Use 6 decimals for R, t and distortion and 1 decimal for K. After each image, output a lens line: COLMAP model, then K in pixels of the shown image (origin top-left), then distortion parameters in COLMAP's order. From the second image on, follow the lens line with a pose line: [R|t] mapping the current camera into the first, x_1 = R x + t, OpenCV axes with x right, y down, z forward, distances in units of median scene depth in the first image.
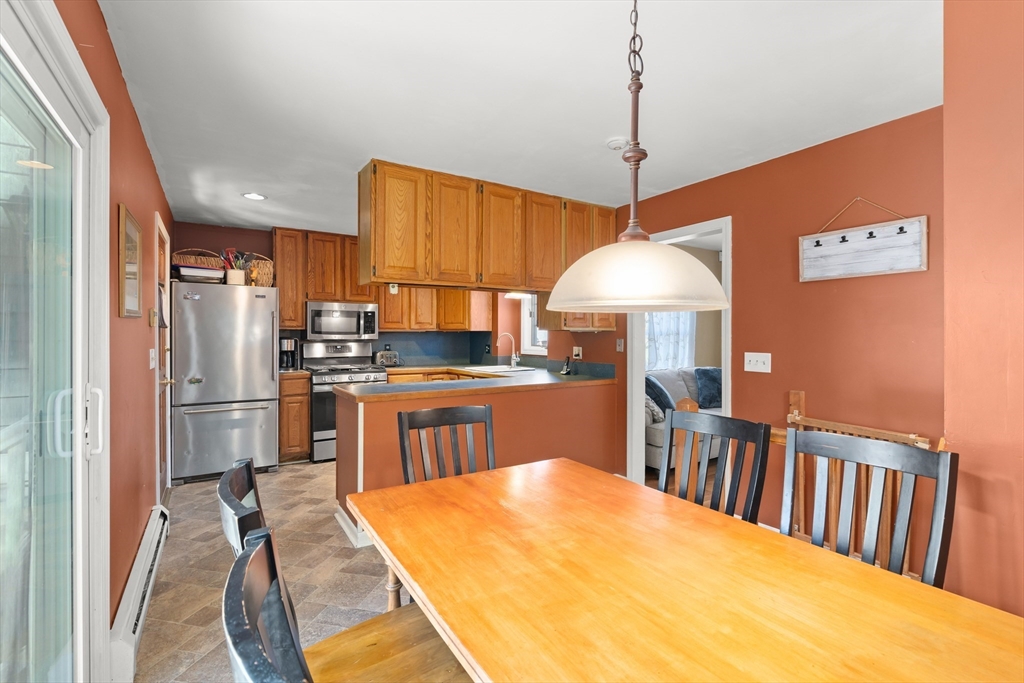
lens RADIAL K [[464.2, 0, 510.2], [0, 464.2, 334.7], [0, 0, 1]] dist [-0.002305, -0.000099]
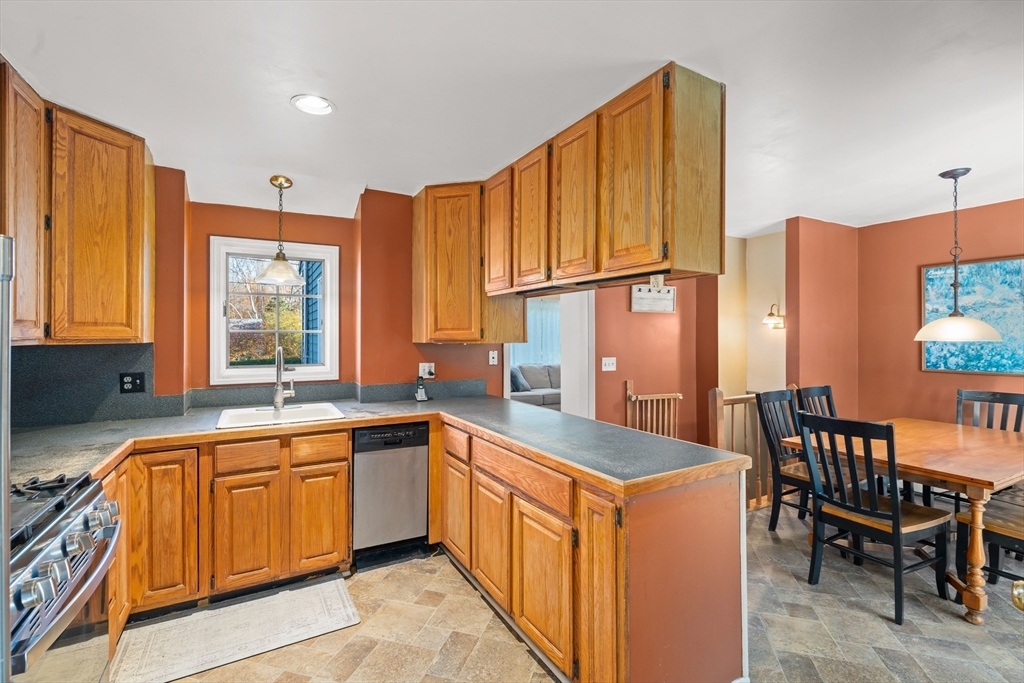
lens RADIAL K [[464.2, 0, 510.2], [0, 464.2, 334.7], [0, 0, 1]] dist [-0.002305, -0.000099]
pose [[0.064811, -0.000179, 0.997898, -0.566923], [-0.000719, 1.000000, 0.000226, -0.019492], [-0.997897, -0.000732, 0.064811, 0.742705]]
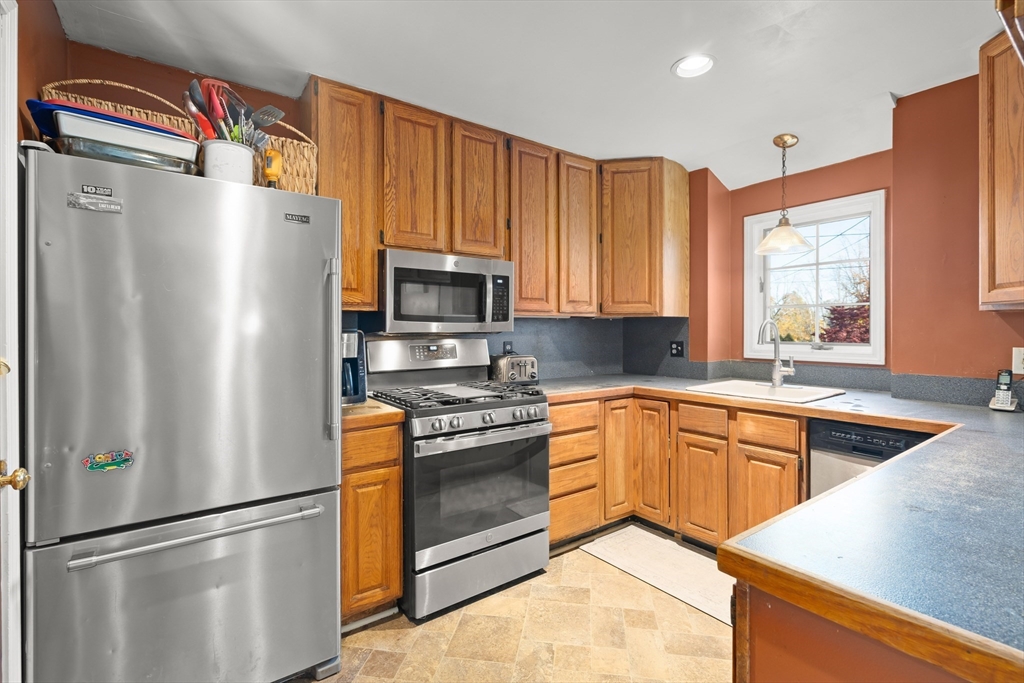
lens RADIAL K [[465.4, 0, 513.3], [0, 465.4, 329.5], [0, 0, 1]] dist [-0.002035, 0.000277]
pose [[0.998312, -0.001762, 0.058059, -0.340099], [0.001599, 0.999995, 0.002846, 0.005618], [-0.058063, -0.002748, 0.998309, 0.540674]]
